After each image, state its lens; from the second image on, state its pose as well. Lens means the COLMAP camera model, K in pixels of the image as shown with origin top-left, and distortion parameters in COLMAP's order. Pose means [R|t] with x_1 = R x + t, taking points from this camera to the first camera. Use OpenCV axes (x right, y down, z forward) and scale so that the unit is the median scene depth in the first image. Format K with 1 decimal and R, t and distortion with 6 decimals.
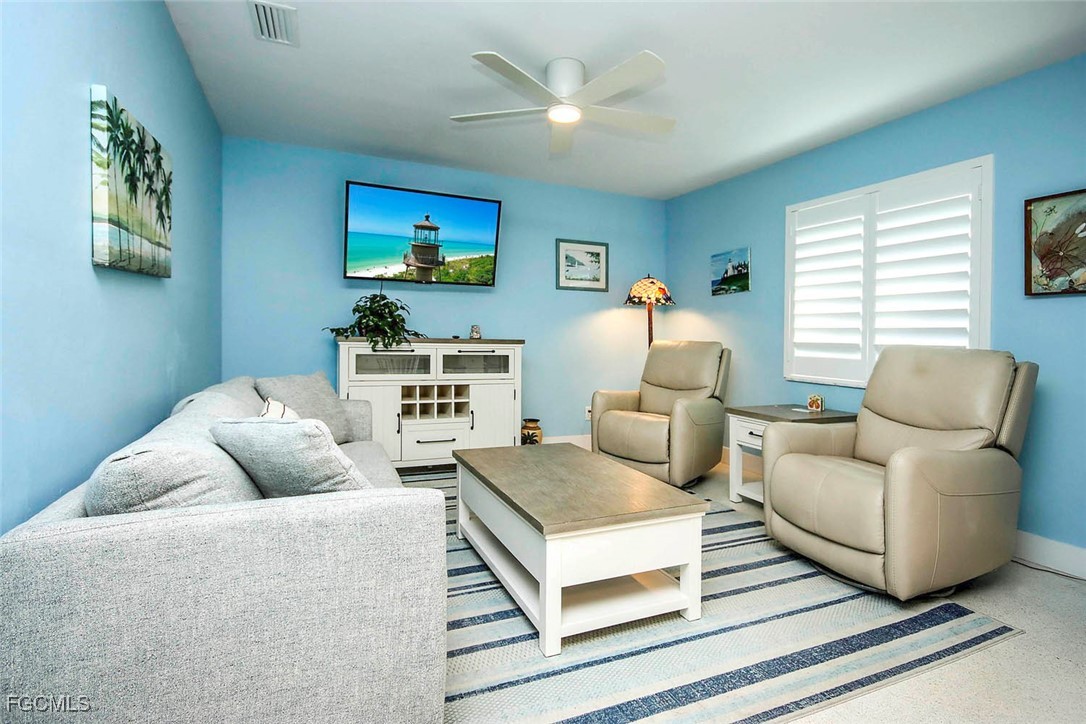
lens RADIAL K [[554.6, 0, 549.5], [0, 554.6, 347.2], [0, 0, 1]] dist [-0.006555, 0.001523]
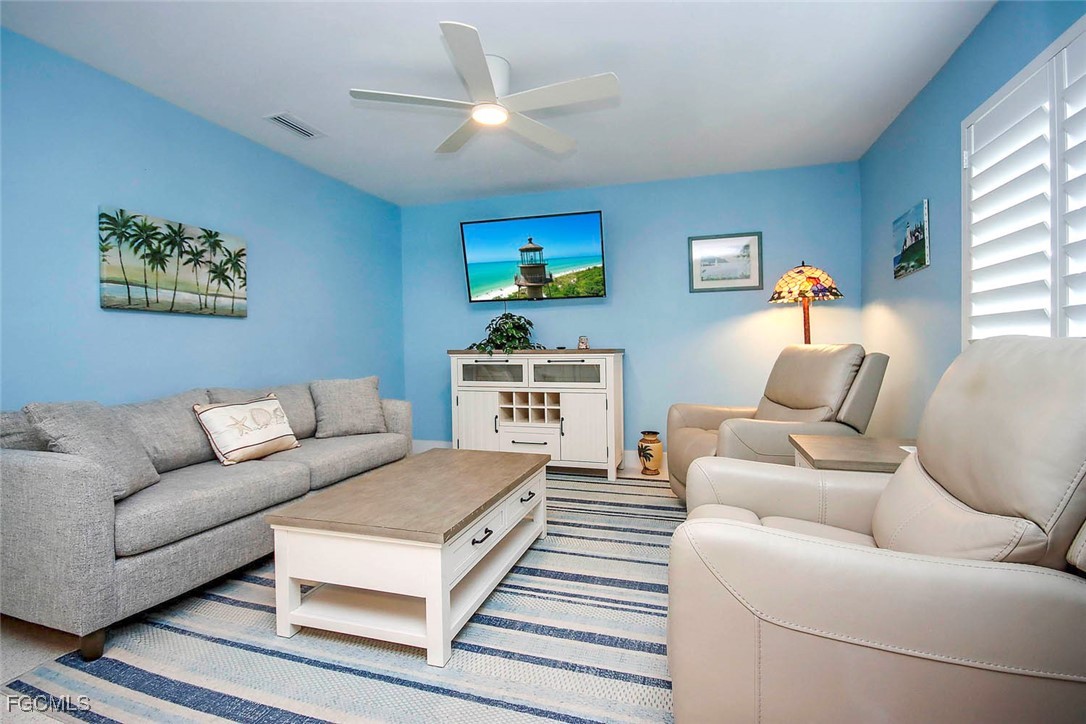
lens RADIAL K [[498.2, 0, 543.0], [0, 498.2, 367.6], [0, 0, 1]] dist [-0.003430, 0.000395]
pose [[0.744374, -0.003099, -0.667756, 0.457153], [0.011535, 0.999900, 0.008218, 0.011310], [0.667663, -0.013820, 0.744335, 0.272320]]
